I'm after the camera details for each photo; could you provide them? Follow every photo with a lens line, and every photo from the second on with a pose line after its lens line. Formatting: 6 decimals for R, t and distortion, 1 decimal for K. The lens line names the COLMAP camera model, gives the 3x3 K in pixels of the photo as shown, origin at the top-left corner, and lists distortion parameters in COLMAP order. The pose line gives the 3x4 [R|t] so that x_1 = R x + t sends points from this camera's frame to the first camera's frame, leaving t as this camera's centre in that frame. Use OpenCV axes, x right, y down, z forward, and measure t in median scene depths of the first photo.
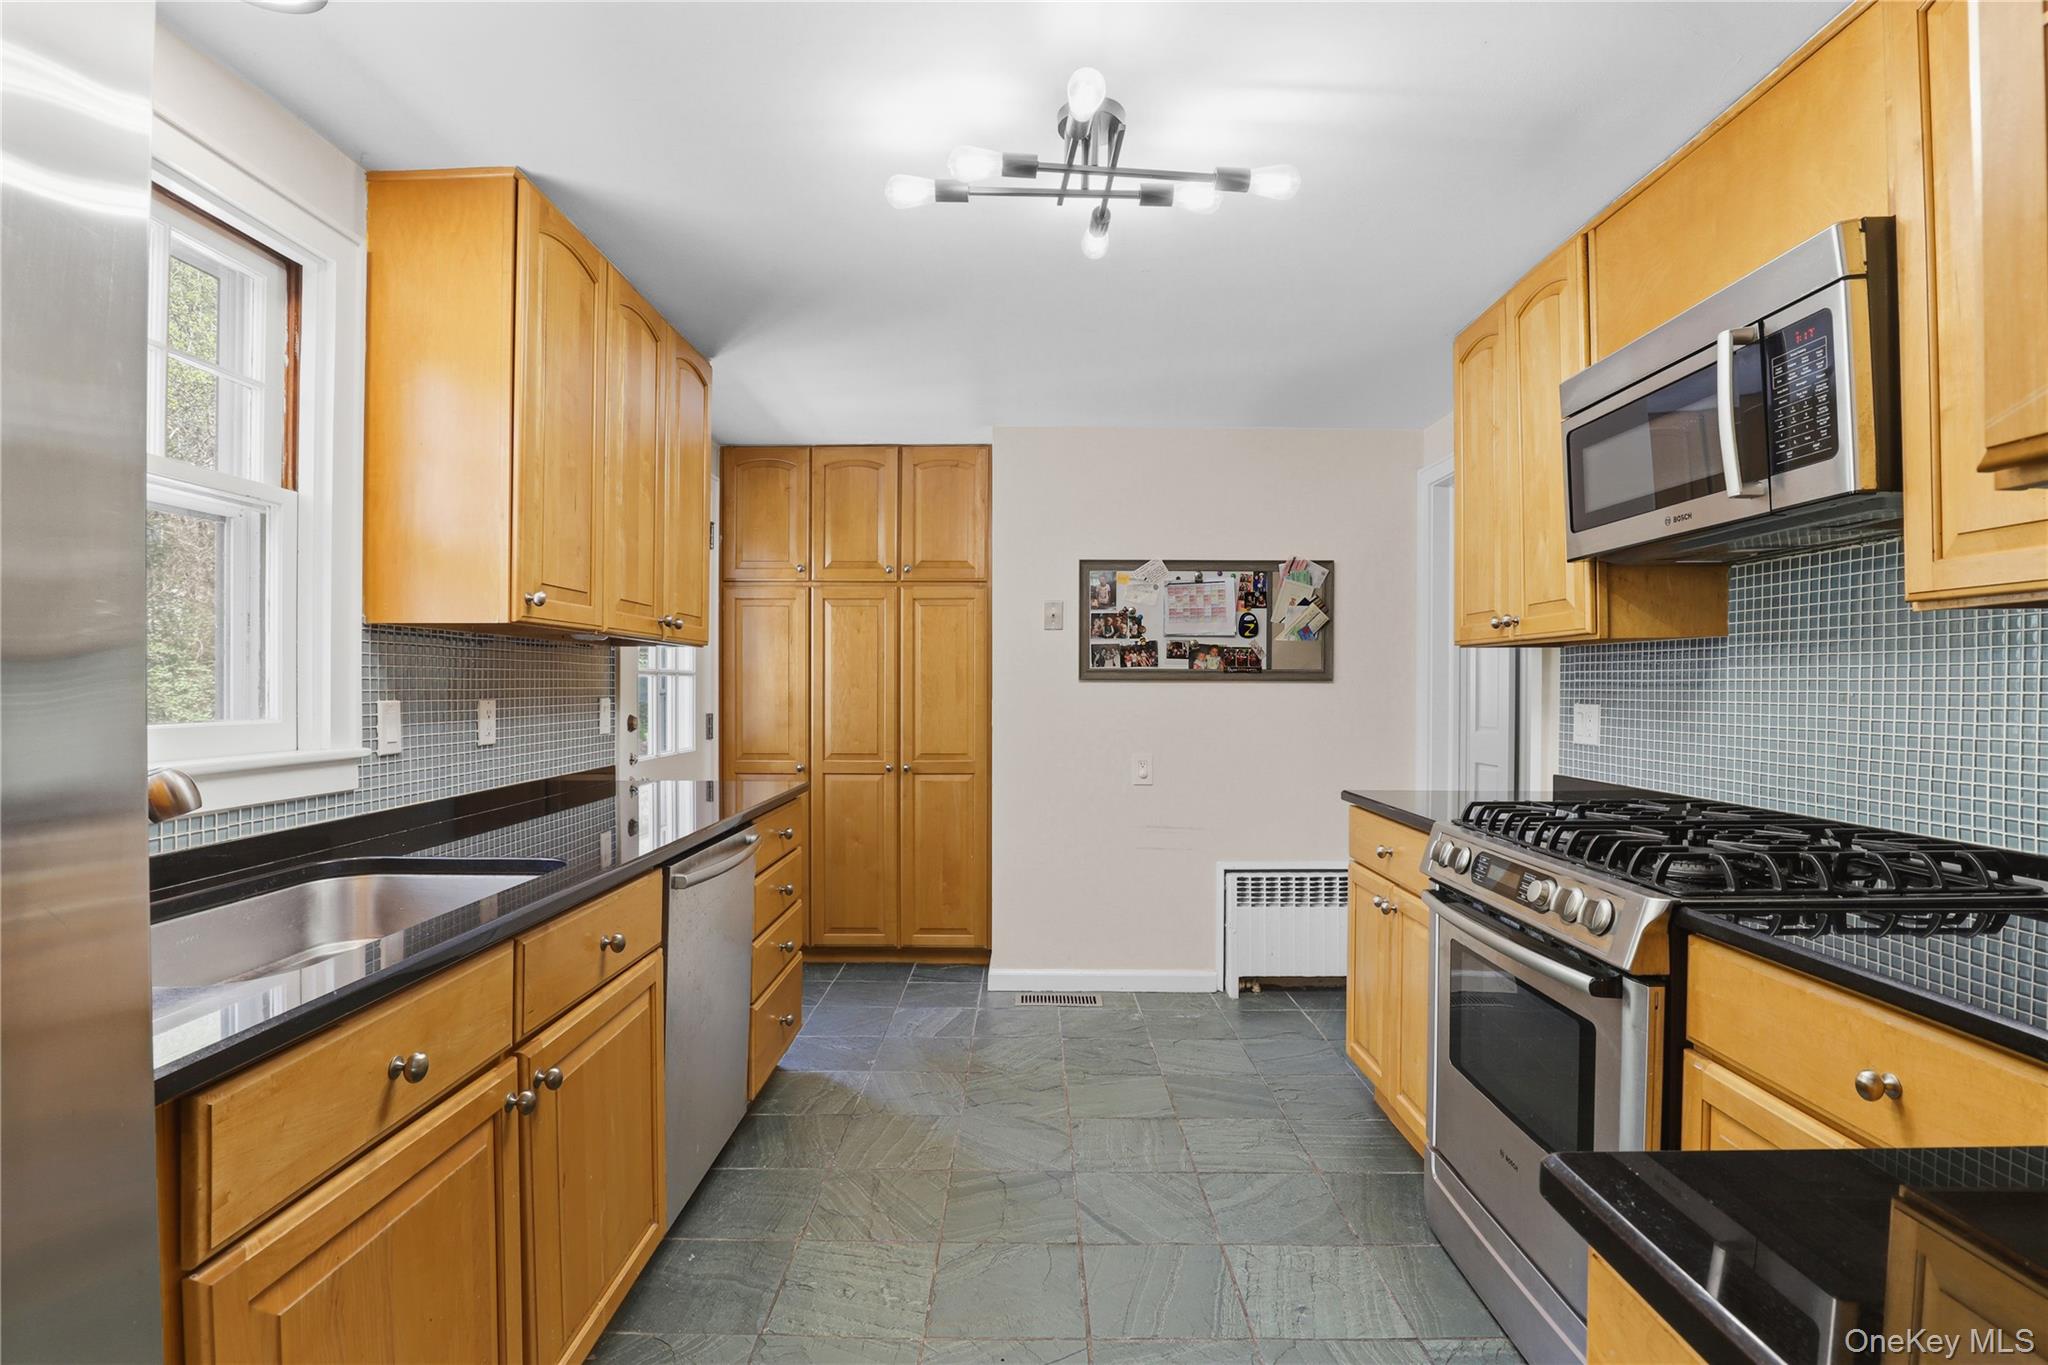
lens RADIAL K [[951.4, 0, 1012.8], [0, 951.4, 694.9], [0, 0, 1]] dist [-0.033726, -0.000002]
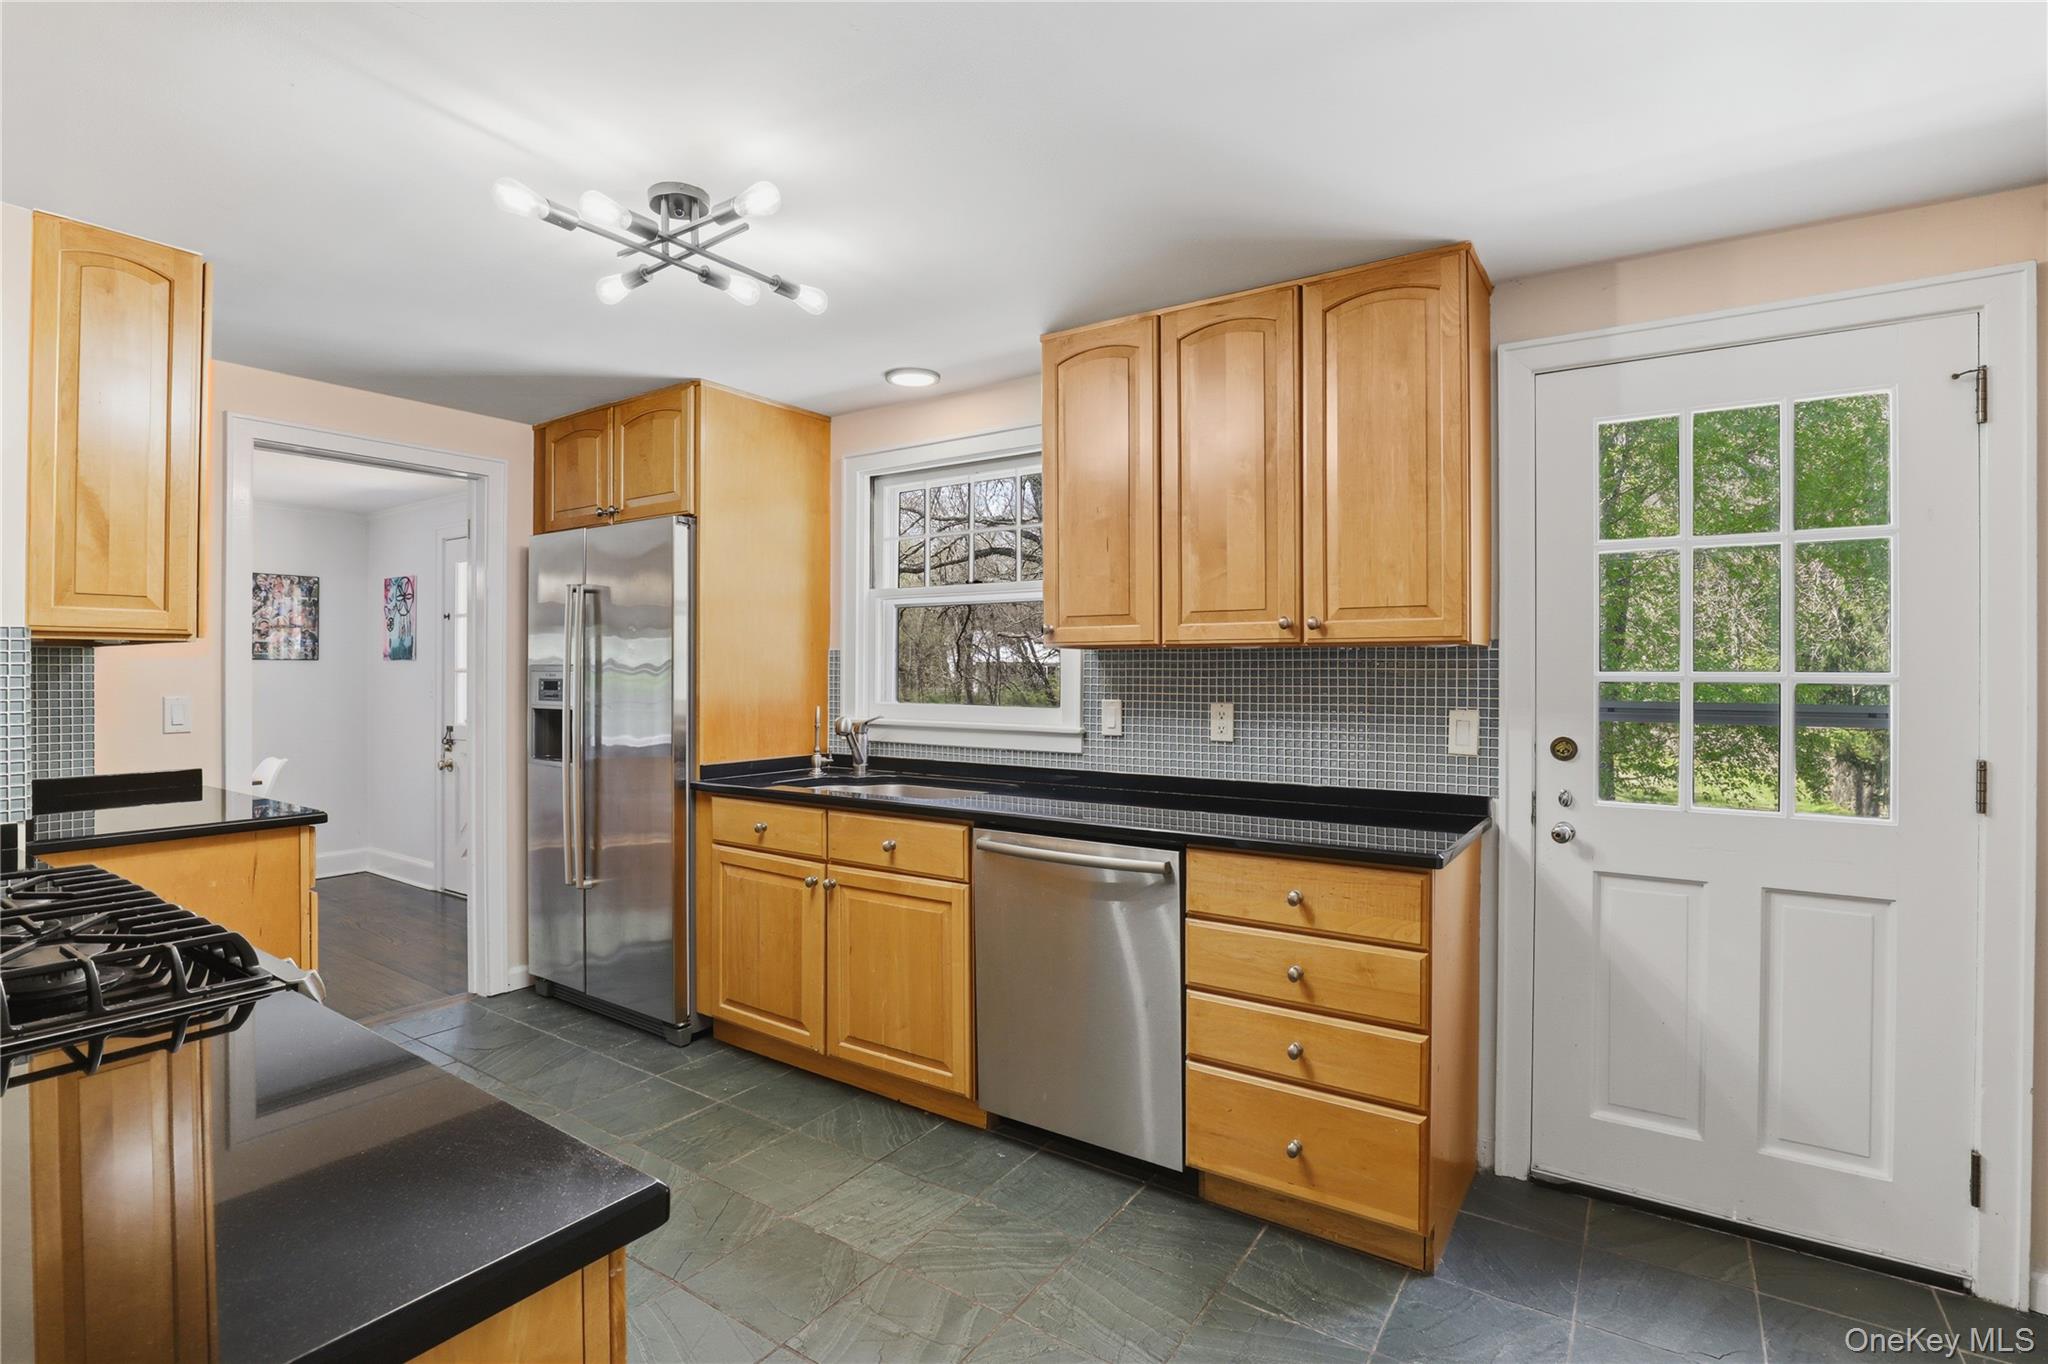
lens RADIAL K [[955.1, 0, 1022.3], [0, 955.1, 669.1], [0, 0, 1]] dist [-0.045035, 0.000067]
pose [[-0.545057, -0.001619, -0.838398, 0.591499], [-0.009625, 0.999944, 0.004326, -0.040867], [0.838344, 0.010428, -0.545042, 1.454400]]
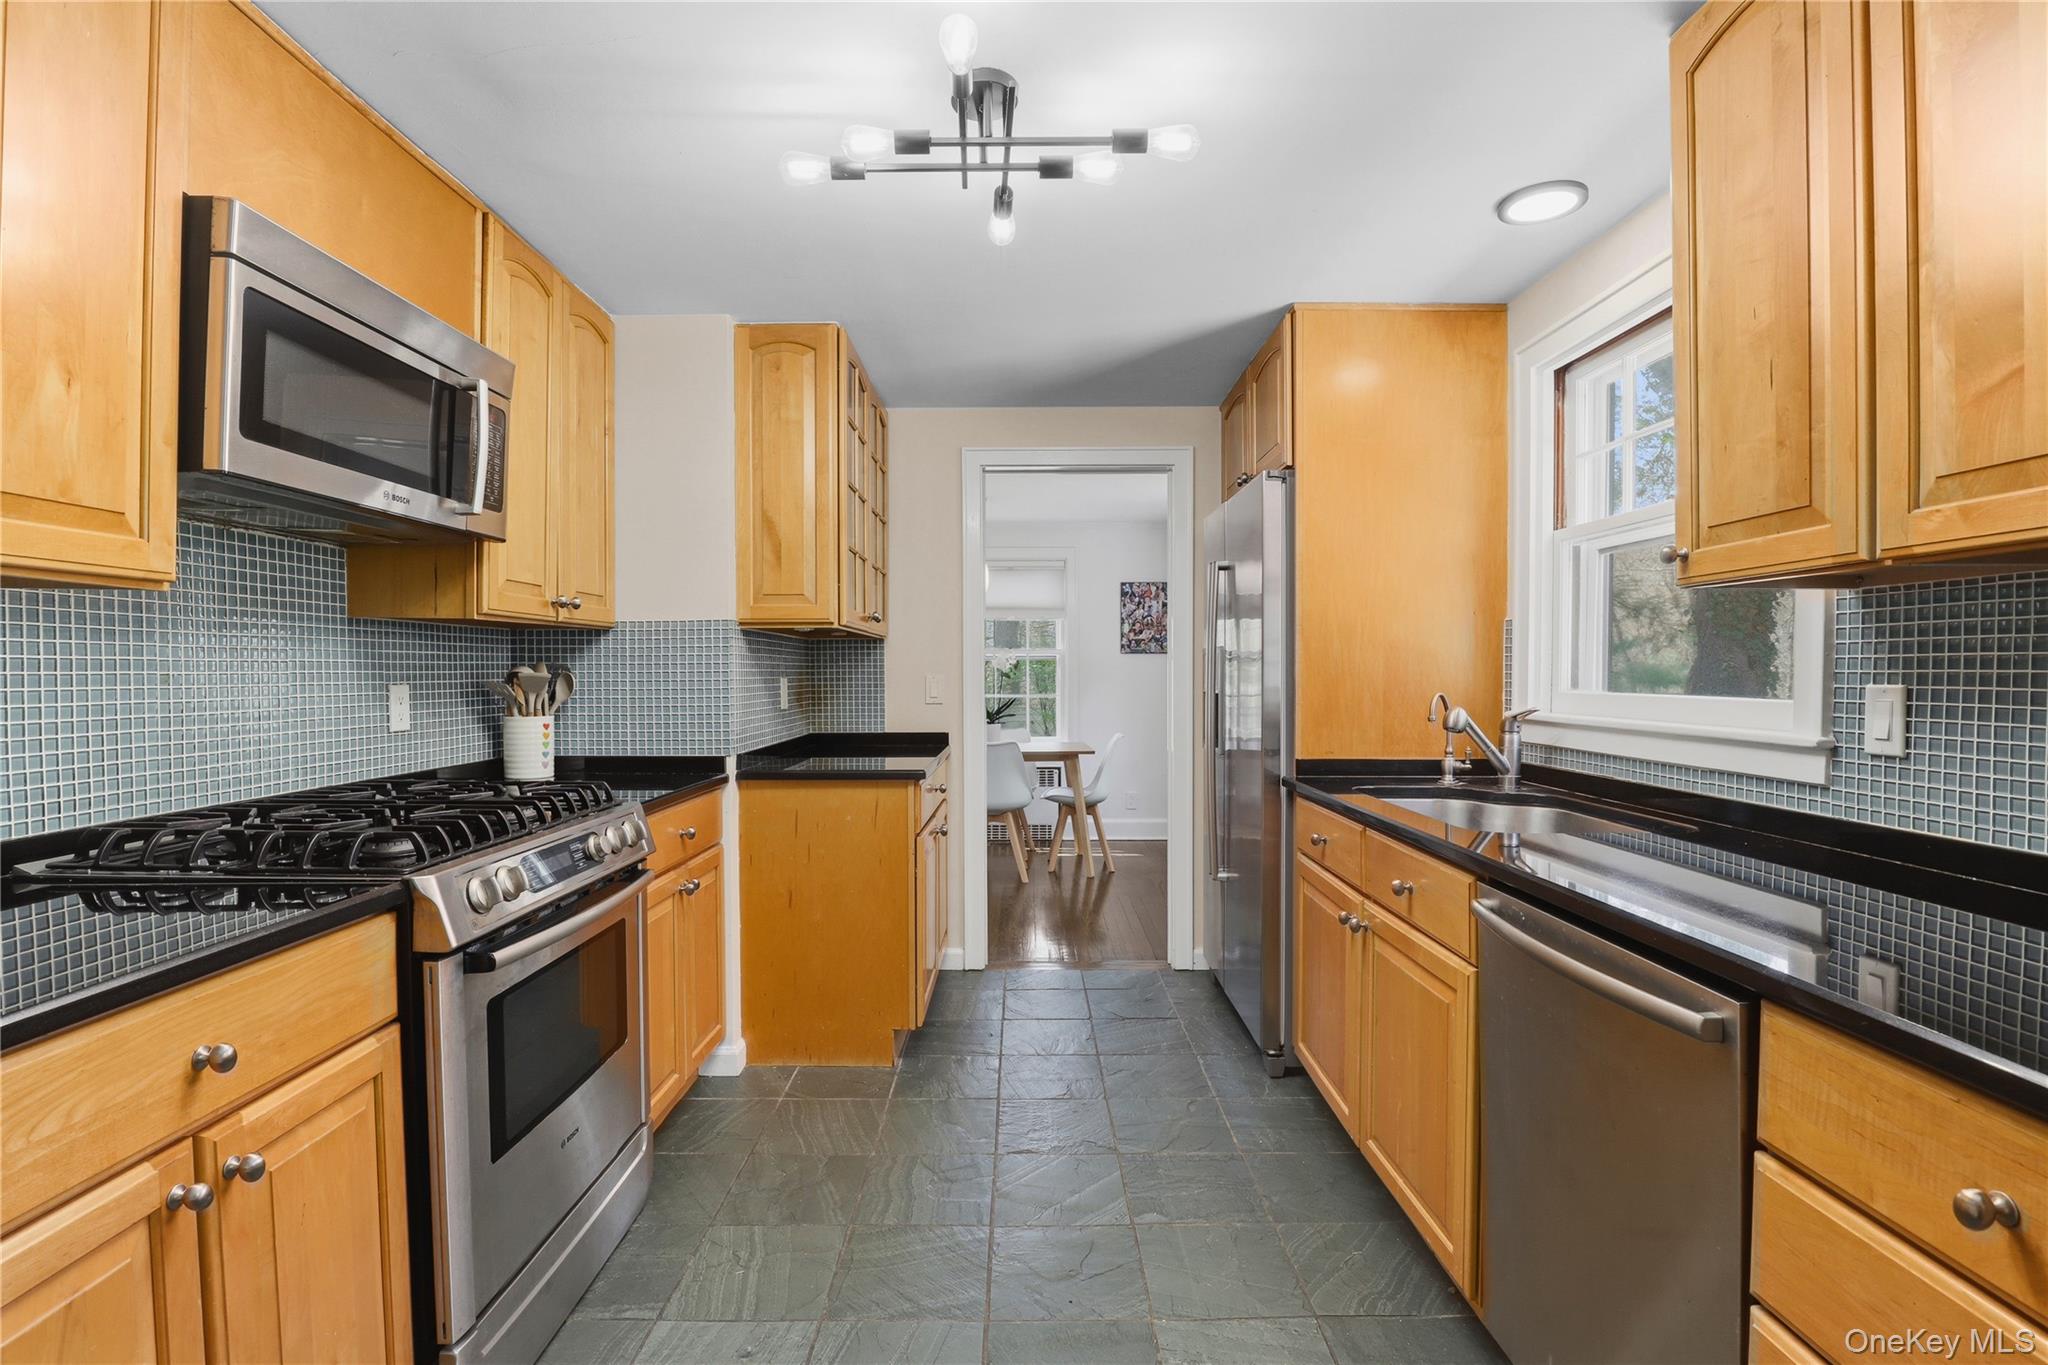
lens RADIAL K [[951.4, 0, 1012.8], [0, 951.4, 694.9], [0, 0, 1]] dist [-0.033726, -0.000002]
pose [[-0.999933, 0.003247, -0.011076, 0.047648], [0.002857, 0.999382, 0.035038, -0.011755], [0.011183, 0.035004, -0.999325, 1.481332]]
